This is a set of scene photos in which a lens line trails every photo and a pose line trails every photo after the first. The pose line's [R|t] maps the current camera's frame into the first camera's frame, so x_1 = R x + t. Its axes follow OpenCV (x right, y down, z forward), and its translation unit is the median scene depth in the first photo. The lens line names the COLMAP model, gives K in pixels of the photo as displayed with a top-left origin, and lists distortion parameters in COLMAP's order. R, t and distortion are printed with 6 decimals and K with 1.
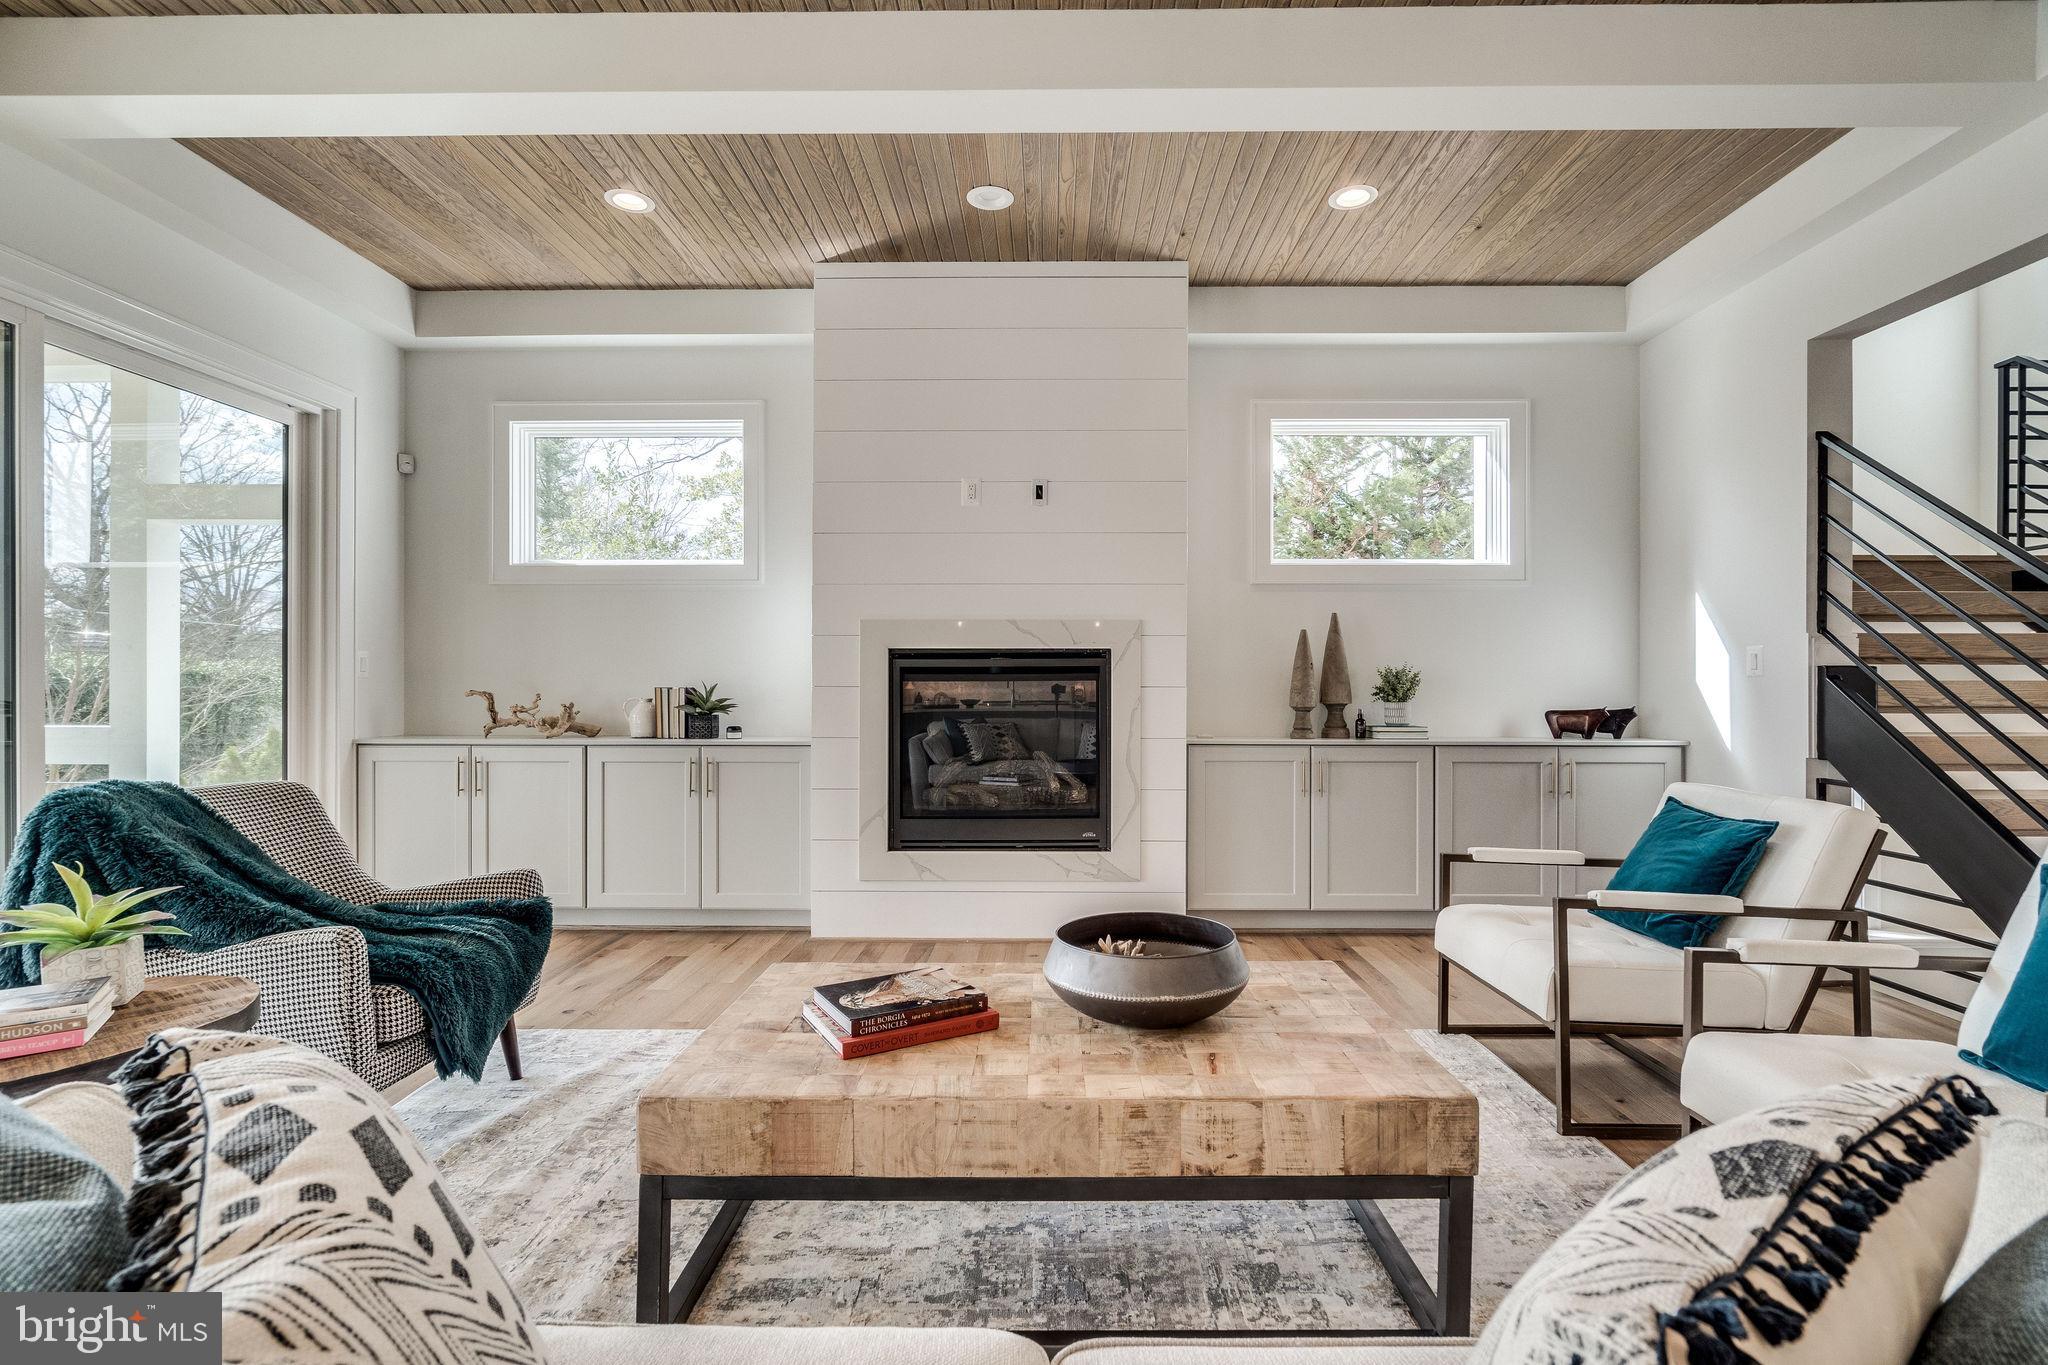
lens RADIAL K [[948.5, 0, 1035.7], [0, 948.5, 693.7], [0, 0, 1]] dist [0.000120, -0.000013]
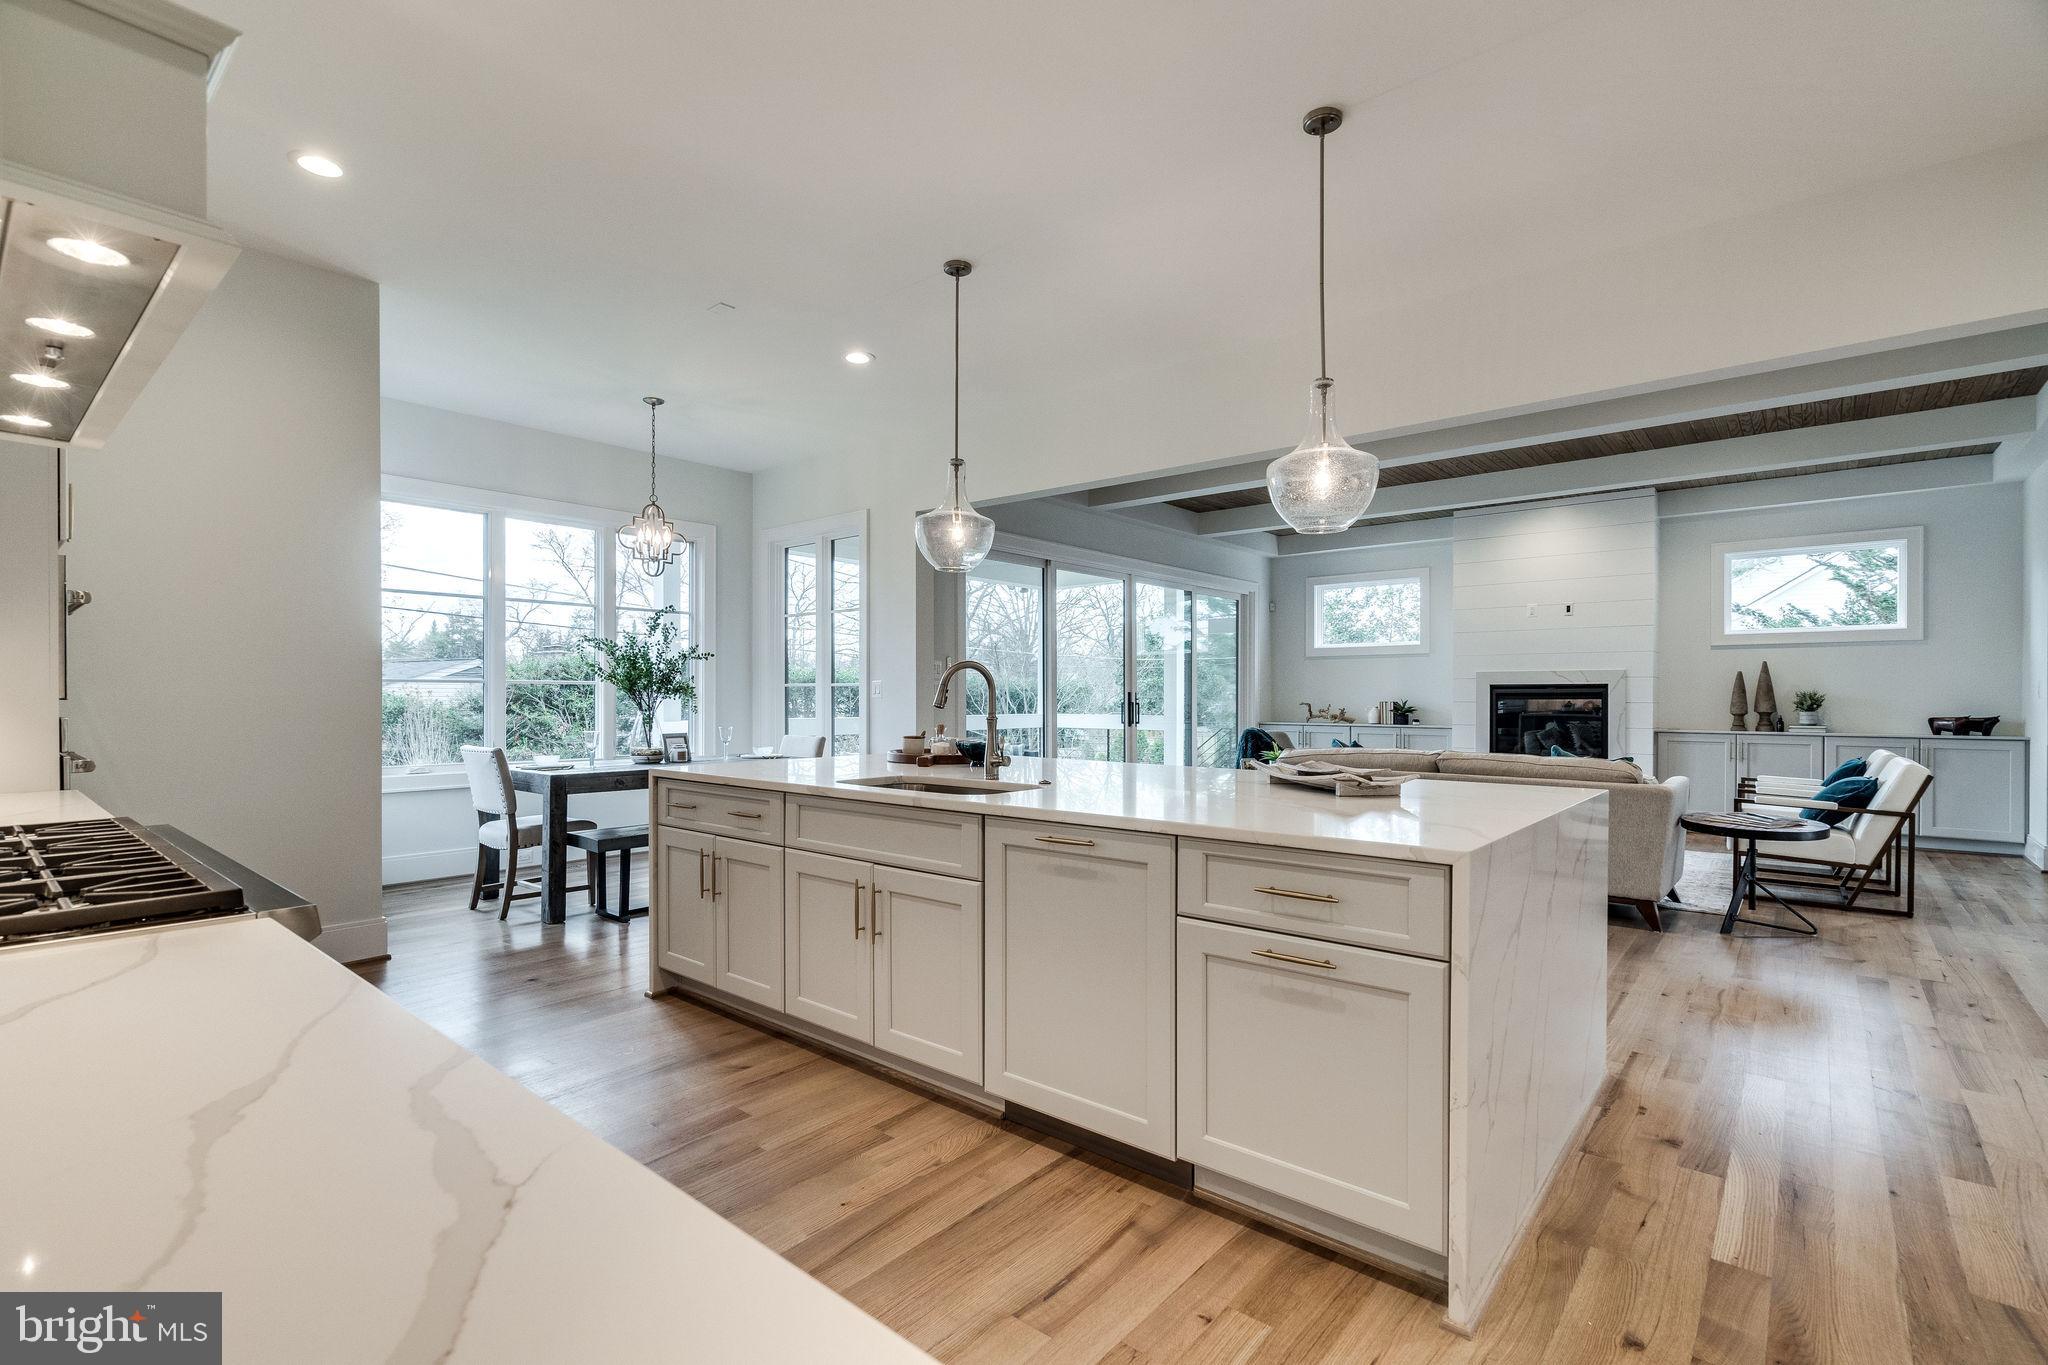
lens RADIAL K [[945.2, 0, 1005.9], [0, 945.2, 703.0], [0, 0, 1]] dist [-0.000096, -0.000163]
pose [[0.761674, 0.003824, -0.647949, 0.385758], [0.002756, 0.999954, 0.009141, -0.027205], [0.647954, -0.008748, 0.761629, -1.304816]]
